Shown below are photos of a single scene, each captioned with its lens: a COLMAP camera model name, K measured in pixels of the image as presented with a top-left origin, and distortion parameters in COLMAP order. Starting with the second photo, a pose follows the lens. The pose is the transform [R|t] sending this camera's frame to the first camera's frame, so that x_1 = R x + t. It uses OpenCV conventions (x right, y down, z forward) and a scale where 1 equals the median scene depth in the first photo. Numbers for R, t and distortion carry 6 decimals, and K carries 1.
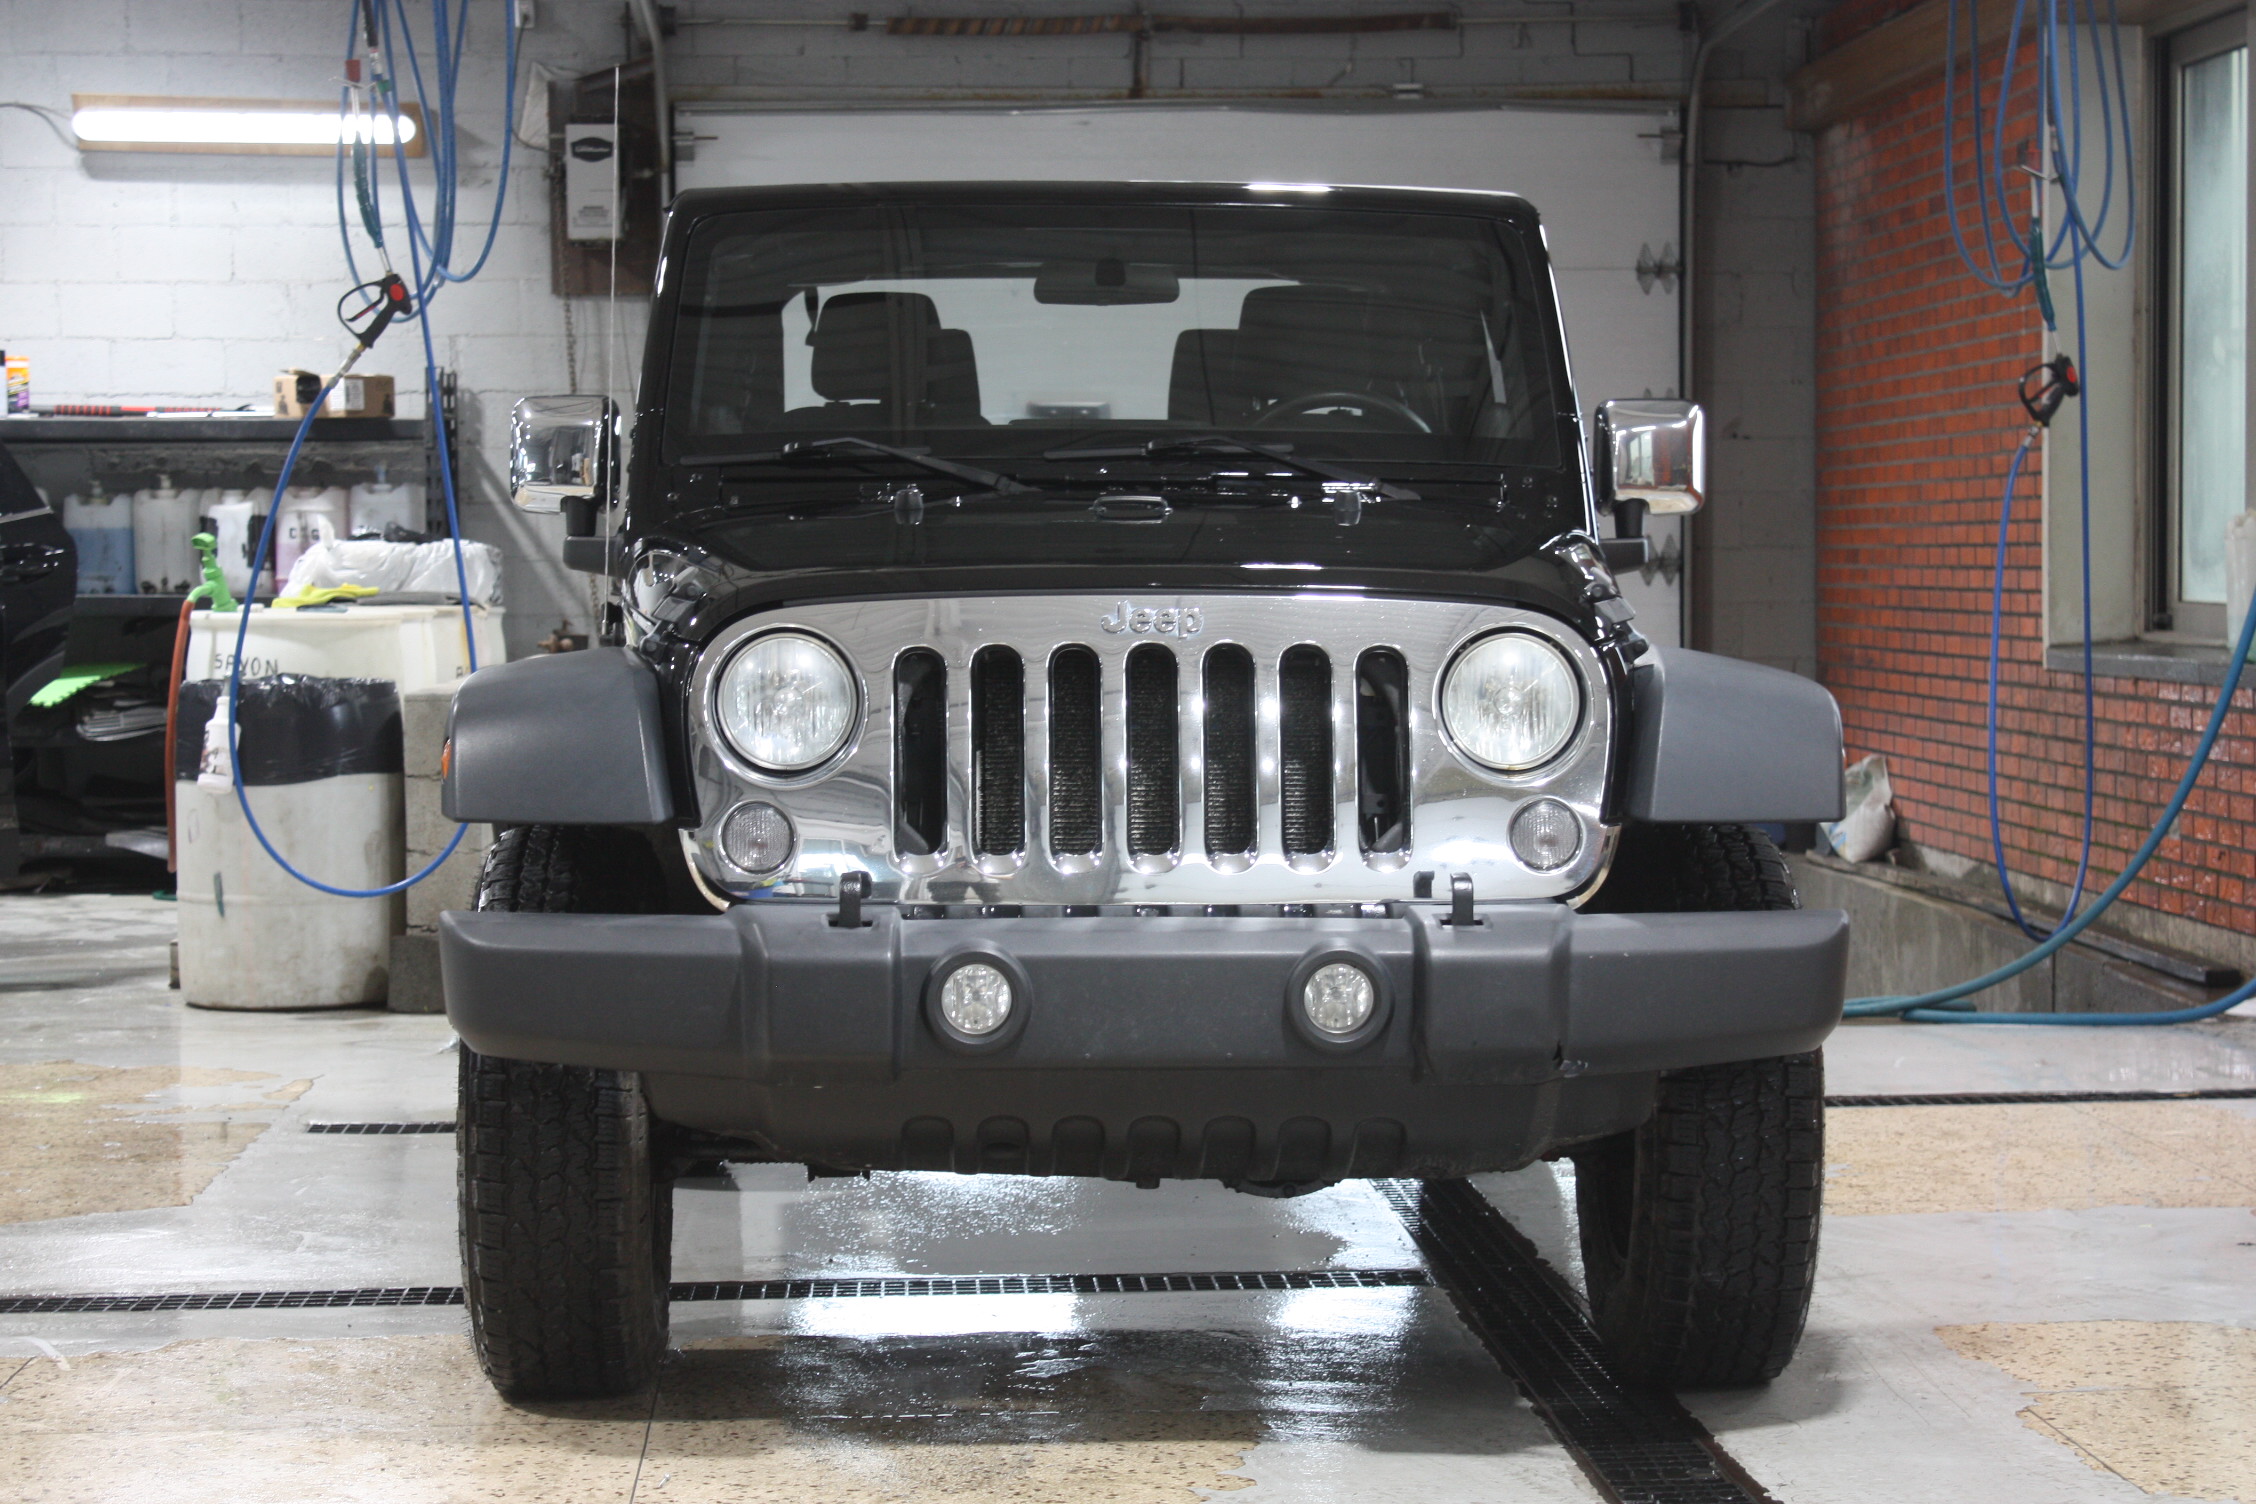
lens RADIAL K [[4596.3, 0, 1128.0], [0, 4596.3, 752.0], [0, 0, 1]] dist [0.068914, 0.018773]
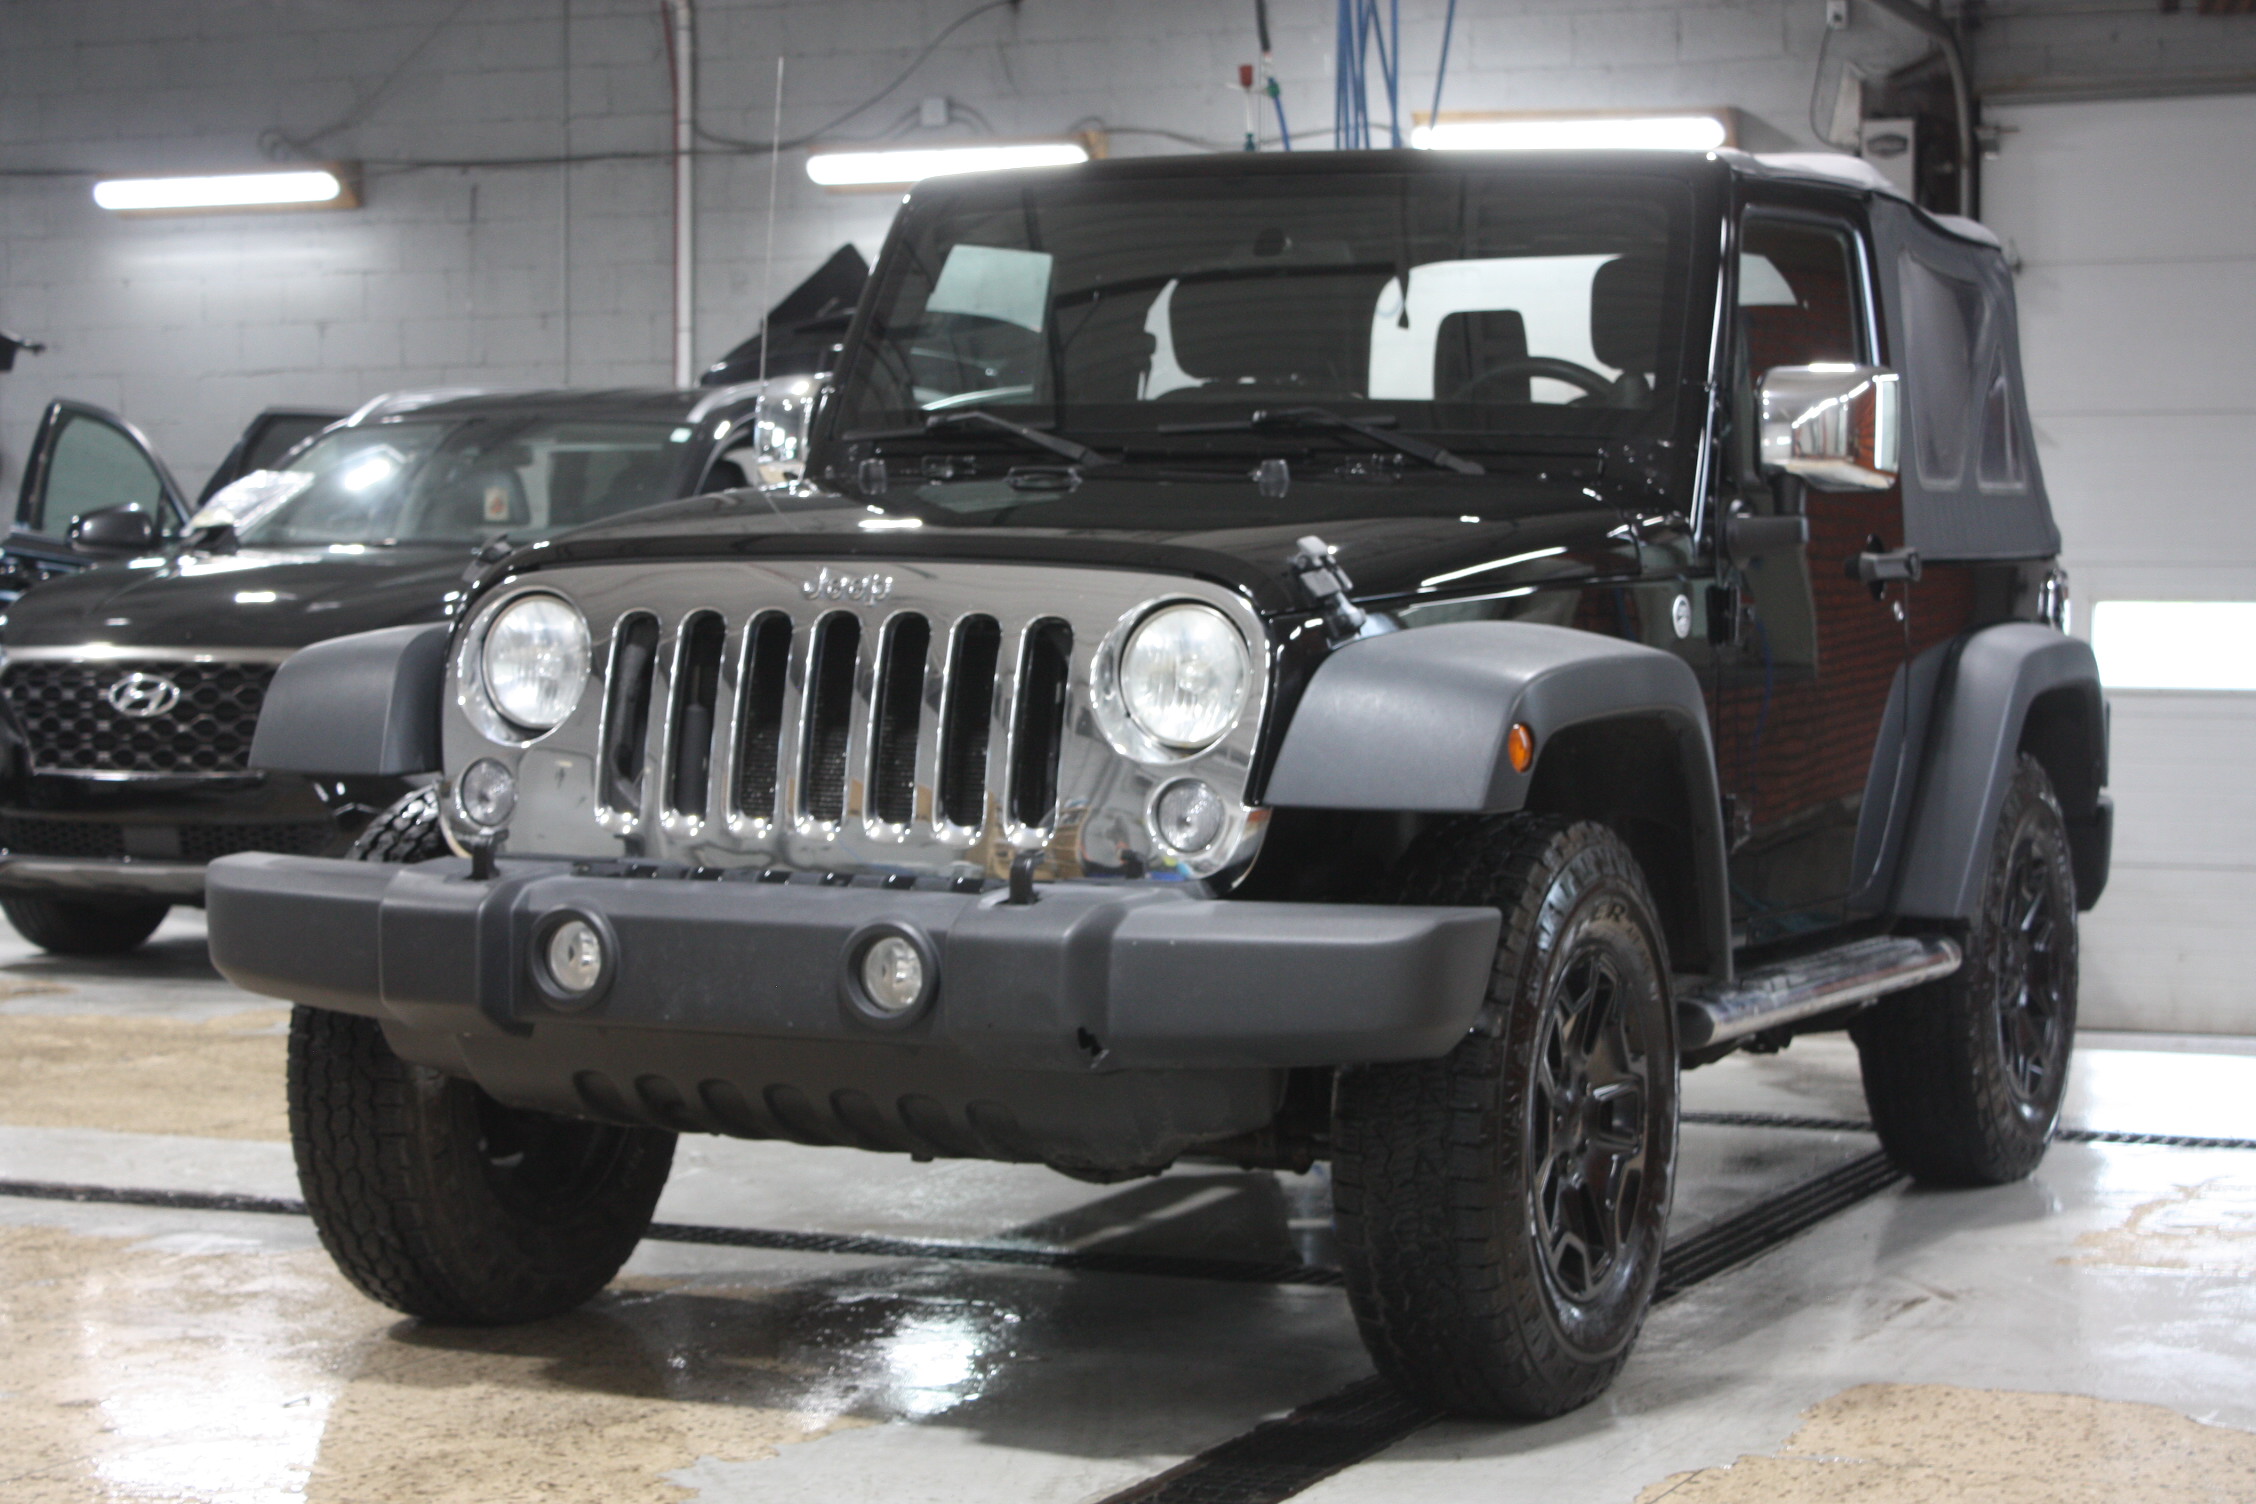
lens RADIAL K [[4545.3, 0, 1128.0], [0, 4545.3, 752.0], [0, 0, 1]] dist [-0.029120, -0.099516]
pose [[0.871225, 0.028526, -0.490055, 0.413009], [-0.030123, 0.999535, 0.004631, 0.000320], [0.489960, 0.010727, 0.871679, 0.126930]]
